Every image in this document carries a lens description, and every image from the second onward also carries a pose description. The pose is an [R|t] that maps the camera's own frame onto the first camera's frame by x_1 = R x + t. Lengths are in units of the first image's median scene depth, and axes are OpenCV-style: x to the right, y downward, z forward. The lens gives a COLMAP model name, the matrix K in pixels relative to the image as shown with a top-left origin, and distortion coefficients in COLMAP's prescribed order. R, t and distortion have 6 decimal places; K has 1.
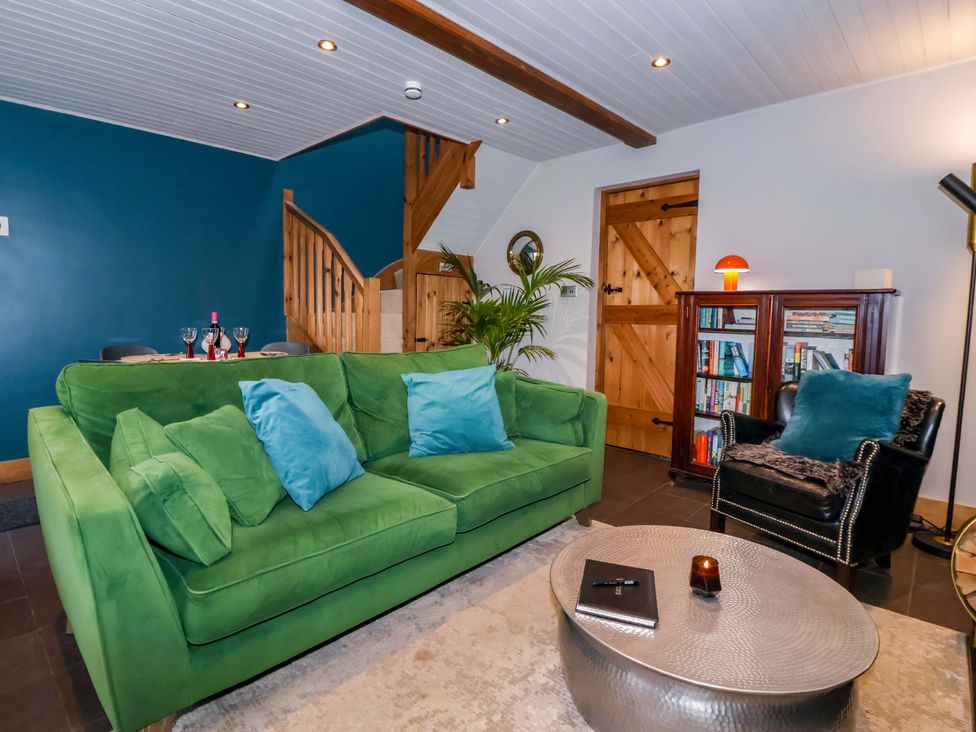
lens RADIAL K [[510.2, 0, 477.0], [0, 510.2, 351.0], [0, 0, 1]] dist [0.001687, -0.013340]
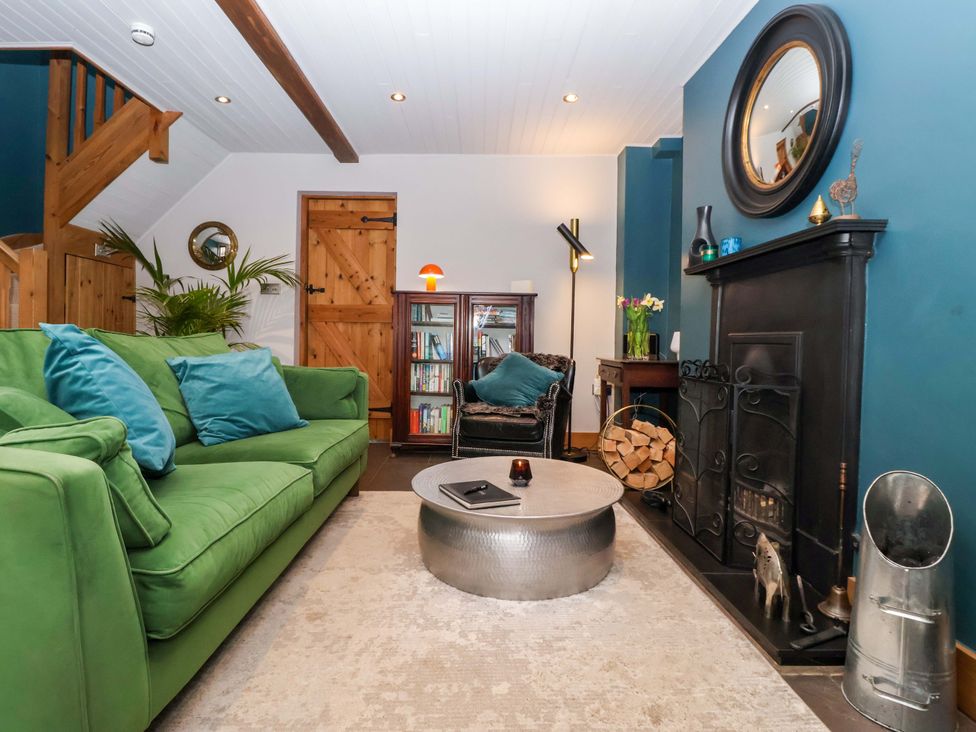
lens RADIAL K [[510.2, 0, 478.1], [0, 510.2, 351.6], [0, 0, 1]] dist [0.001687, -0.013340]
pose [[0.718514, -0.016877, 0.695308, -0.273129], [0.048299, 0.998503, -0.025674, 0.061102], [-0.693834, 0.052030, 0.718253, 0.020572]]
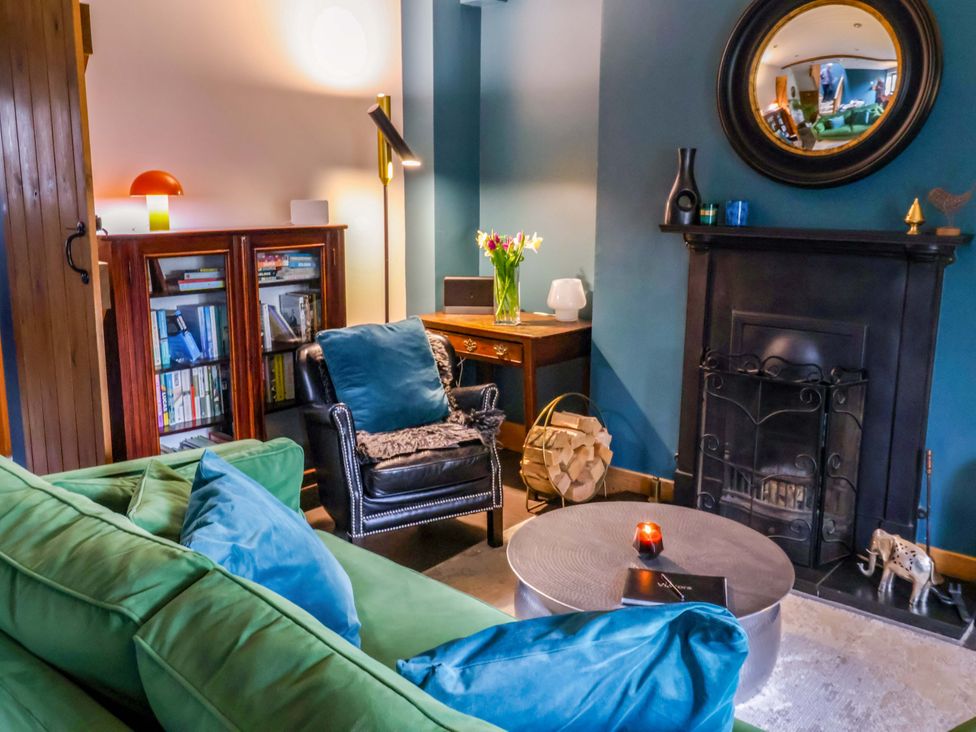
lens RADIAL K [[870.6, 0, 486.7], [0, 870.6, 364.8], [0, 0, 1]] dist [0.015679, -0.010583]
pose [[-0.020934, -0.227001, 0.973670, -0.545308], [0.078631, 0.970493, 0.227951, -0.156605], [-0.996684, 0.081332, -0.002467, 0.565853]]
